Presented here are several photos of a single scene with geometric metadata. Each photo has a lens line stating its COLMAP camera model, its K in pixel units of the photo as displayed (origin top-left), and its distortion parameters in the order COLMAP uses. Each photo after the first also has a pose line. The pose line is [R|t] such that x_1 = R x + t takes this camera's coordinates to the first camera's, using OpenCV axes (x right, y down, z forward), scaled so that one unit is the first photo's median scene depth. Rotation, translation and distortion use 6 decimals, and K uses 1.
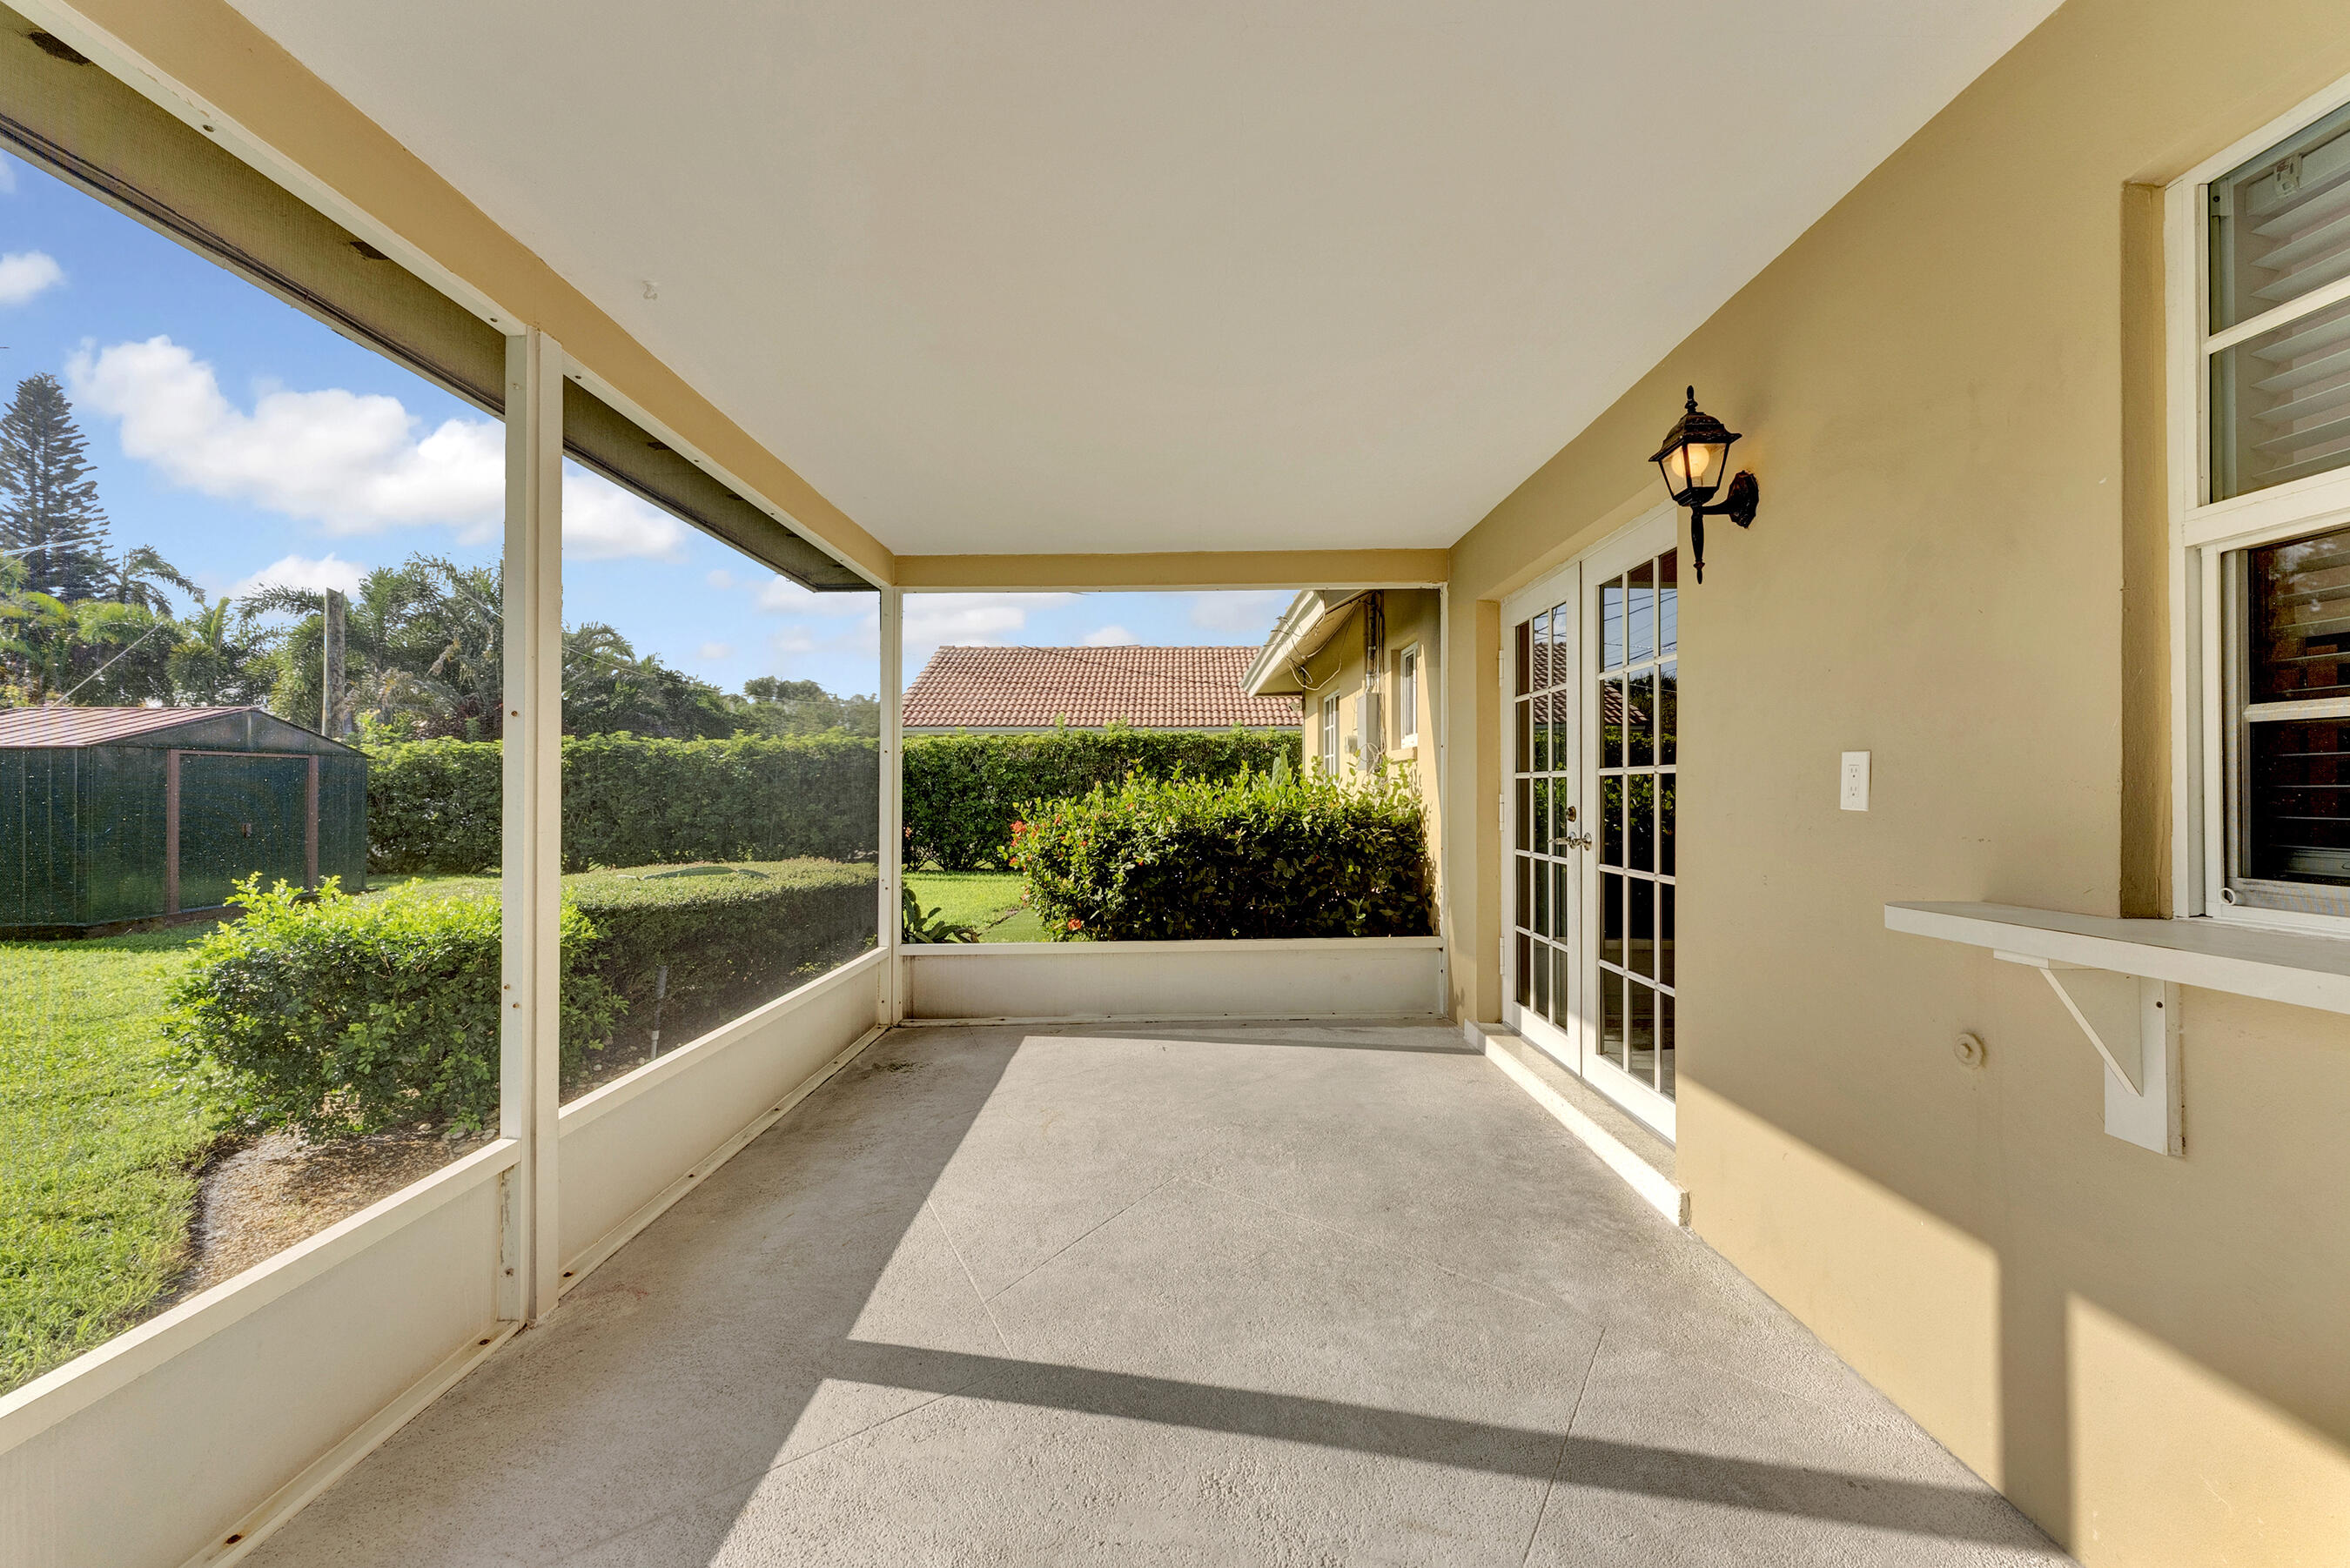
lens RADIAL K [[1003.3, 0, 1175.0], [0, 1003.3, 784.0], [0, 0, 1]] dist [-0.000731, -0.000067]
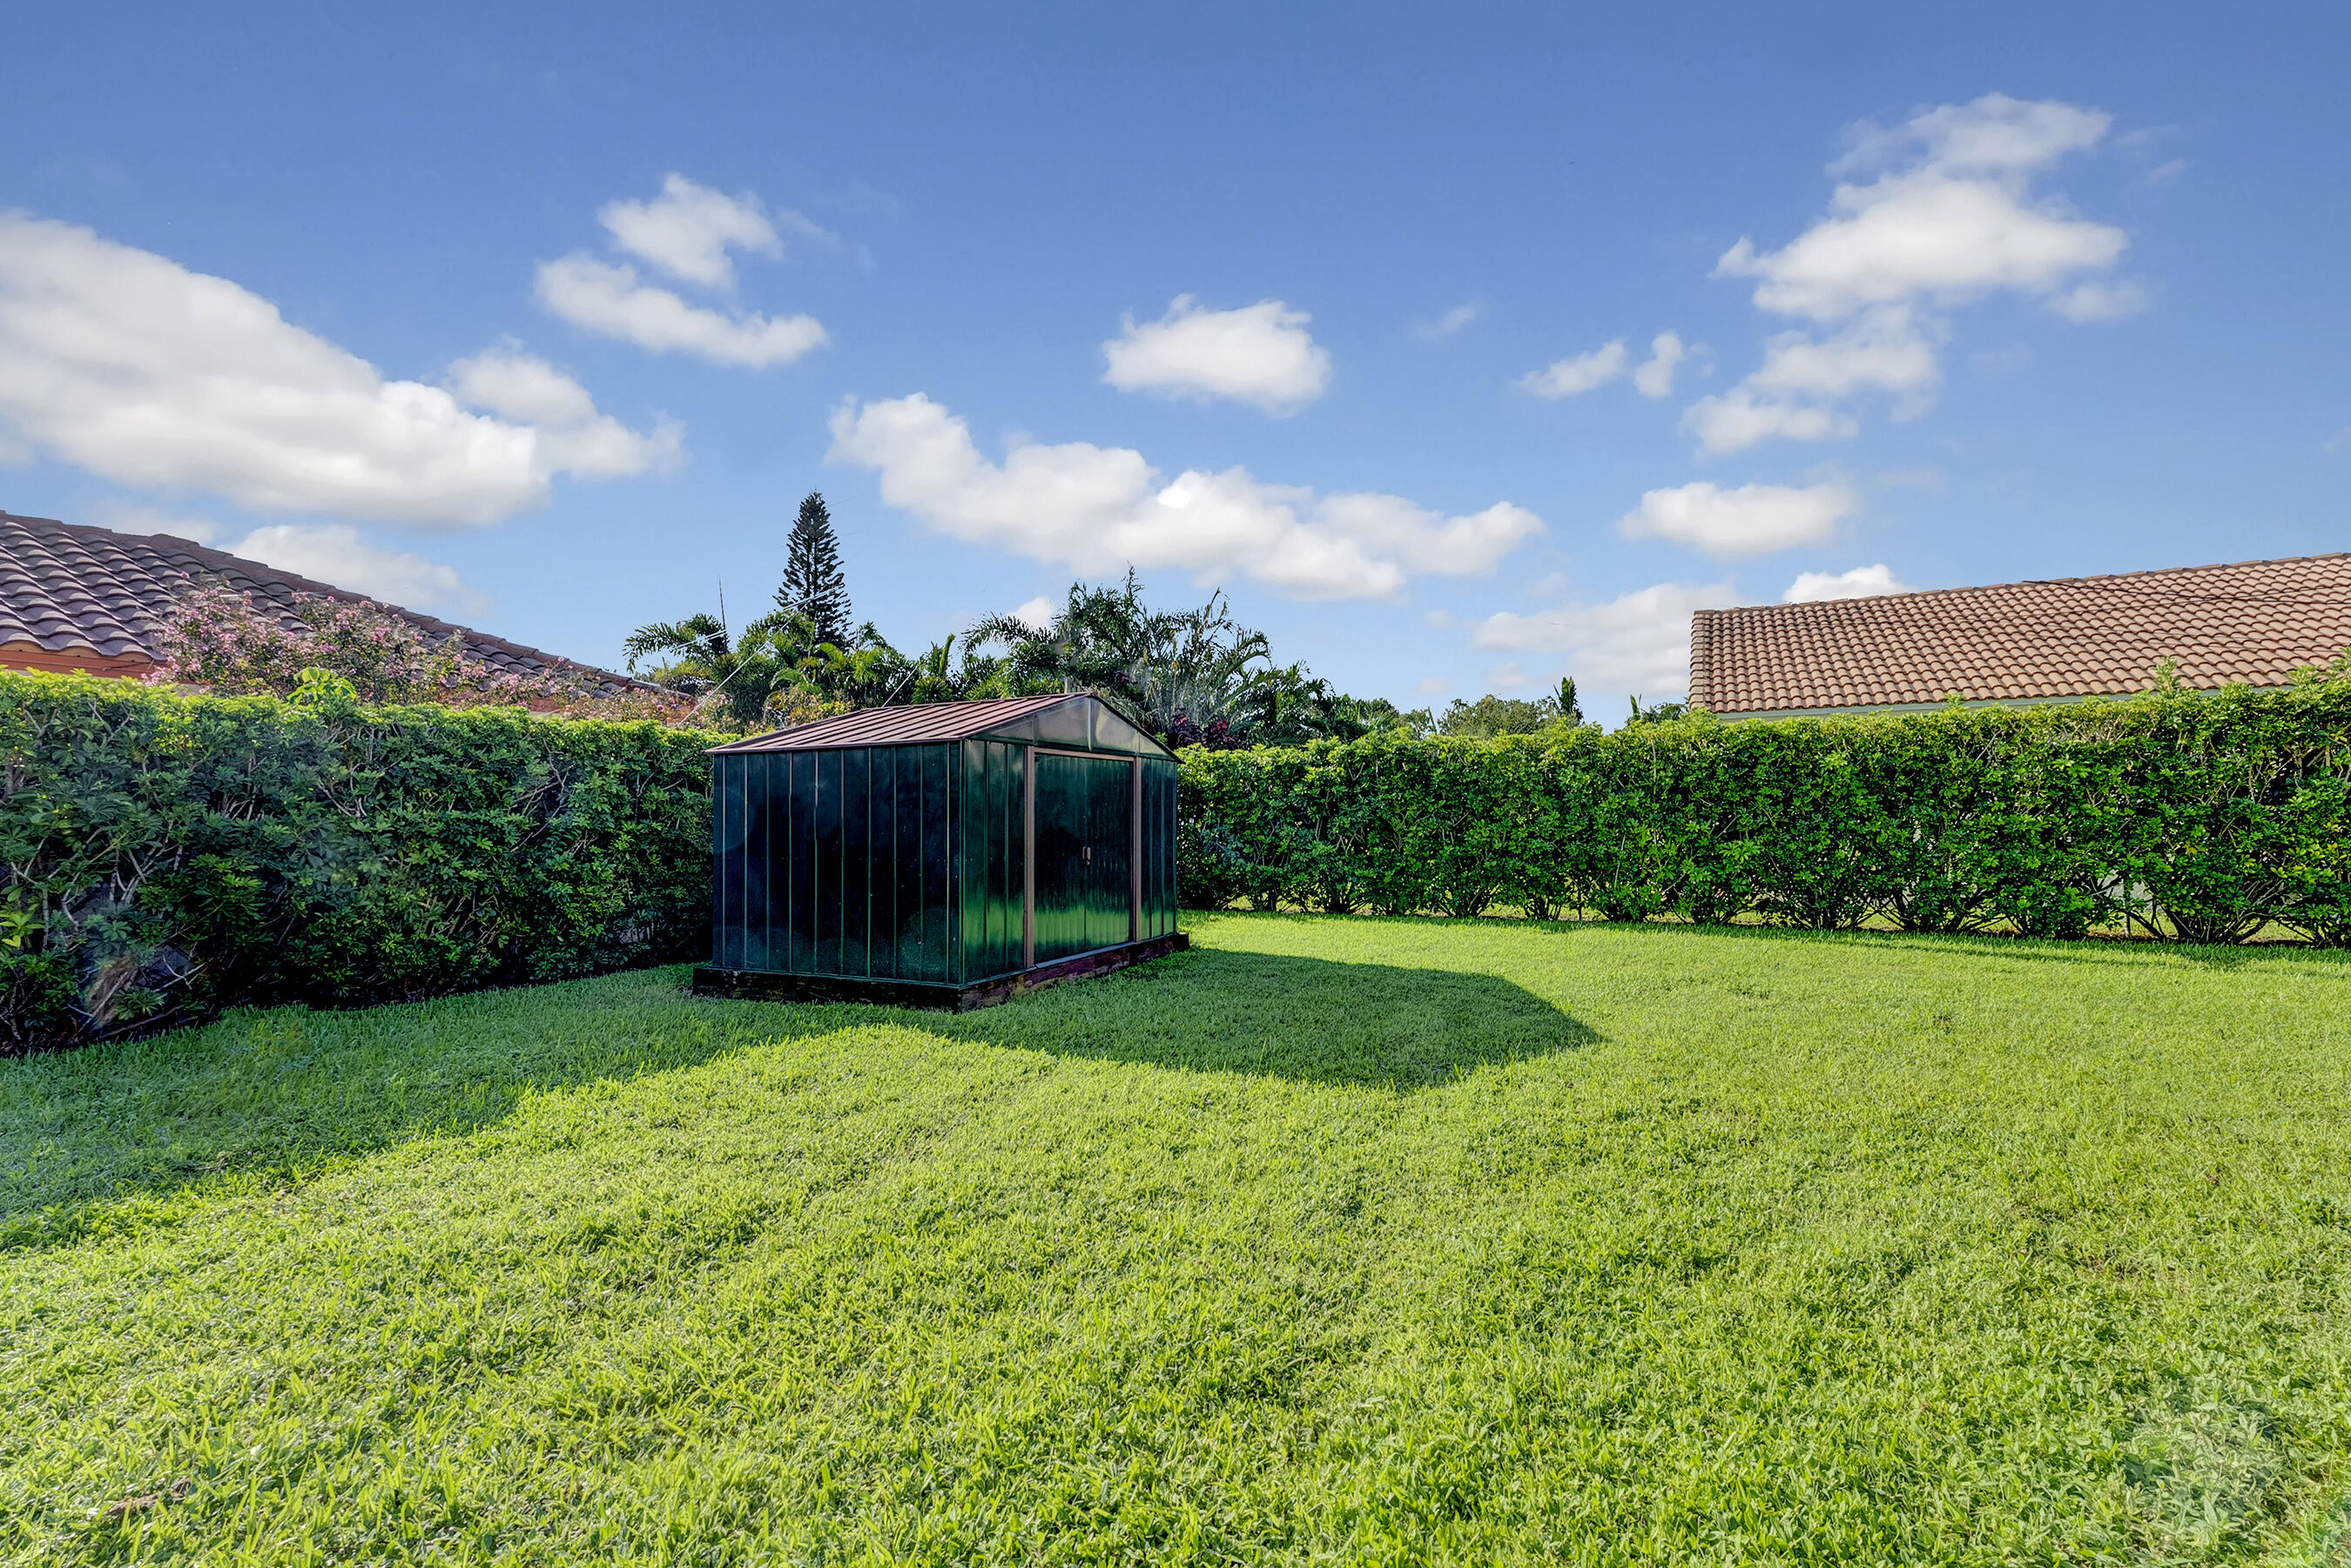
lens RADIAL K [[1003.8, 0, 1175.5], [0, 1003.8, 784.0], [0, 0, 1]] dist [-0.000731, -0.000067]
pose [[0.882721, -0.021074, -0.469425, -0.349809], [0.009412, 0.999586, -0.027176, 0.009147], [0.469803, 0.019570, 0.882554, 0.249883]]
